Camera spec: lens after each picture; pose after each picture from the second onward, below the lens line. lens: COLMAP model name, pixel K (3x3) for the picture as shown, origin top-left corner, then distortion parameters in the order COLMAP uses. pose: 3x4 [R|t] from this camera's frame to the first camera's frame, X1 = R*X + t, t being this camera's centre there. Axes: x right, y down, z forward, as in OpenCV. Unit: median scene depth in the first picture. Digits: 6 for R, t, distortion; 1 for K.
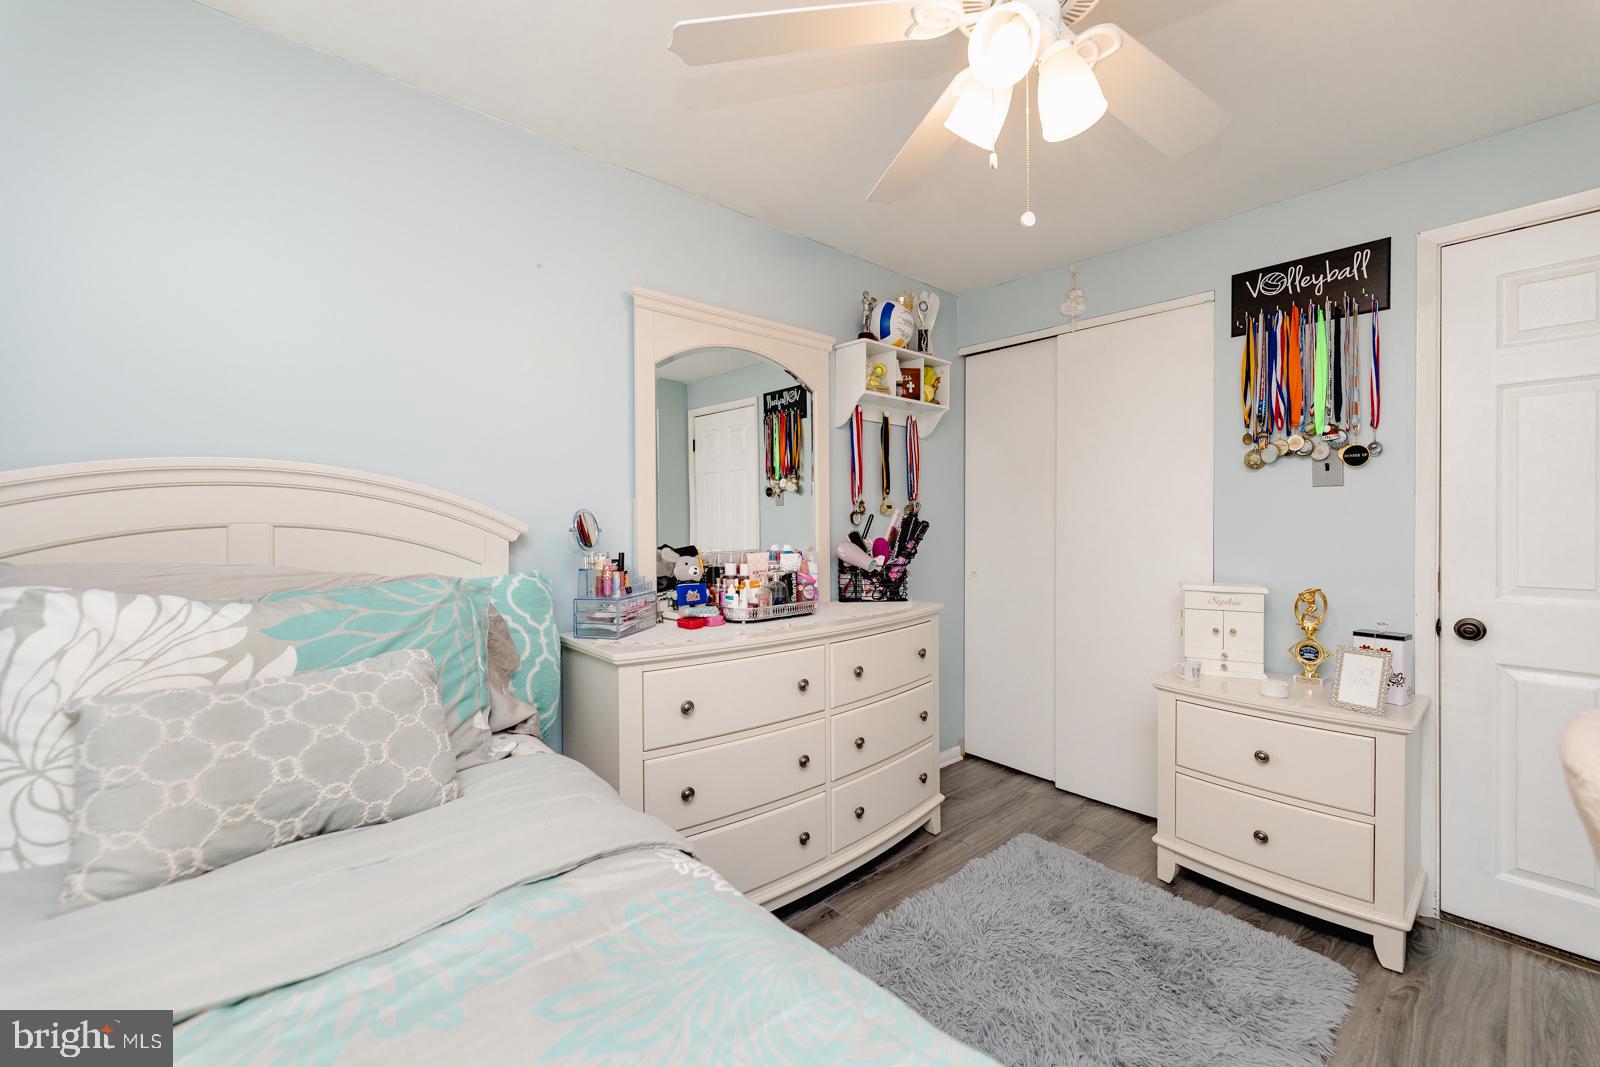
lens RADIAL K [[652.6, 0, 807.8], [0, 652.6, 518.5], [0, 0, 1]] dist [-0.000632, -0.000053]
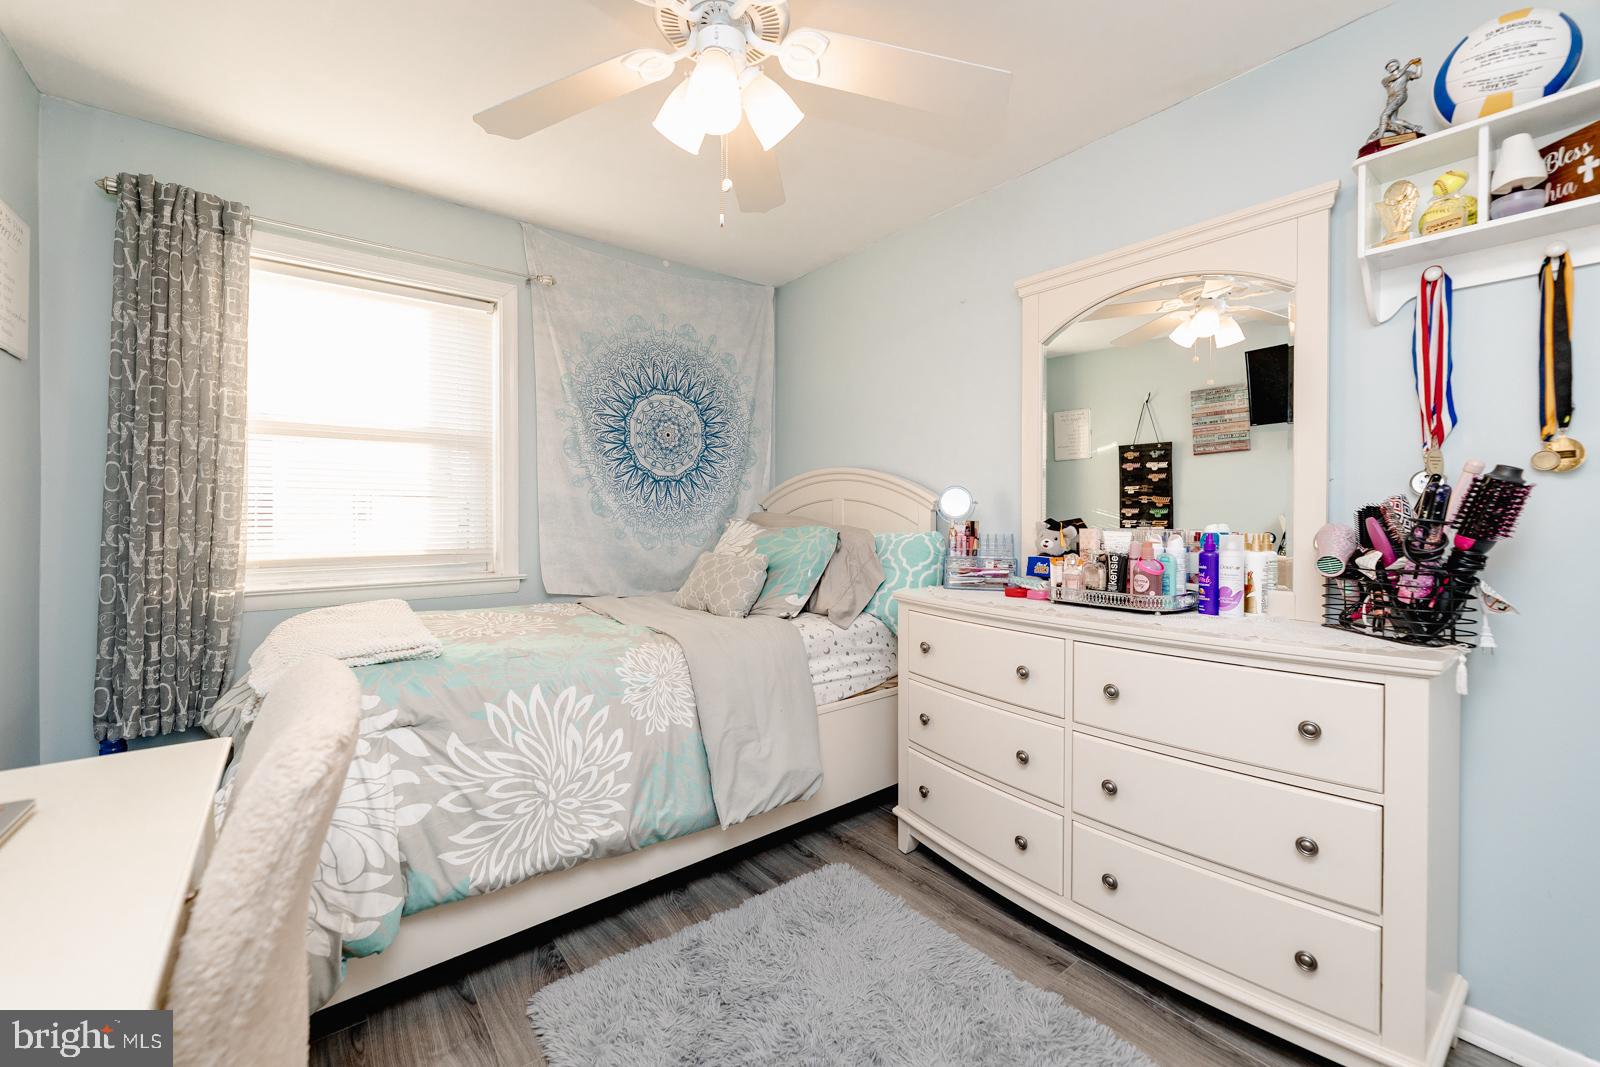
lens RADIAL K [[652.6, 0, 807.8], [0, 652.6, 518.5], [0, 0, 1]] dist [-0.000632, -0.000053]
pose [[-0.063226, 0.009653, -0.997953, 0.819779], [-0.004845, 0.999938, 0.009979, 0.032978], [0.997987, 0.005466, -0.063176, 0.688795]]
